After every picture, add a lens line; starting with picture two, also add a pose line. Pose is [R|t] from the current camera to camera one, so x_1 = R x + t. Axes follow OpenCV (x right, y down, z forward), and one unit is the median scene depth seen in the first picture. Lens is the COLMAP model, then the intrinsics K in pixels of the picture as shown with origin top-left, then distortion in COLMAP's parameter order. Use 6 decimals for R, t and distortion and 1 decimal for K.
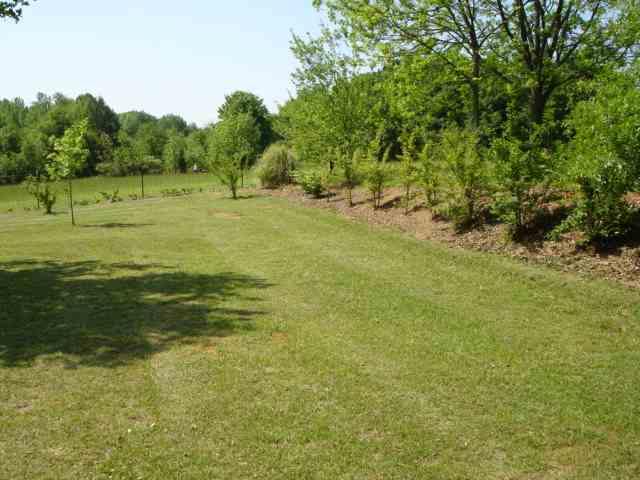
lens RADIAL K [[716.8, 0, 320.0], [0, 716.8, 240.0], [0, 0, 1]] dist [-0.017151, -0.356234]
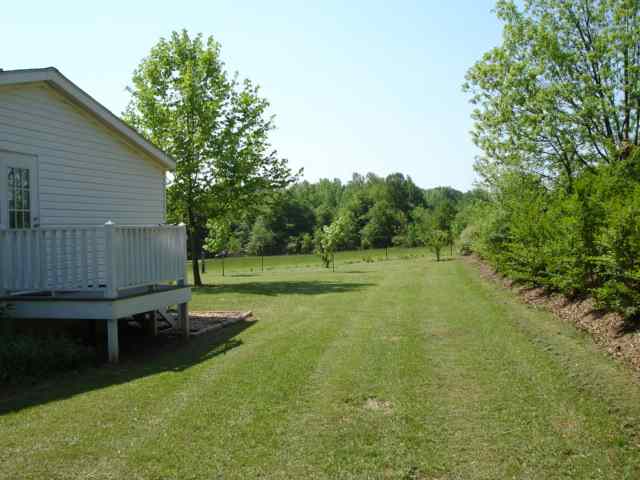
lens RADIAL K [[716.8, 0, 320.0], [0, 716.8, 240.0], [0, 0, 1]] dist [-0.017151, -0.356234]
pose [[0.909634, -0.000668, -0.415411, 0.067390], [-0.040937, 0.994987, -0.091240, 0.011421], [0.413389, 0.100001, 0.905046, -0.121864]]
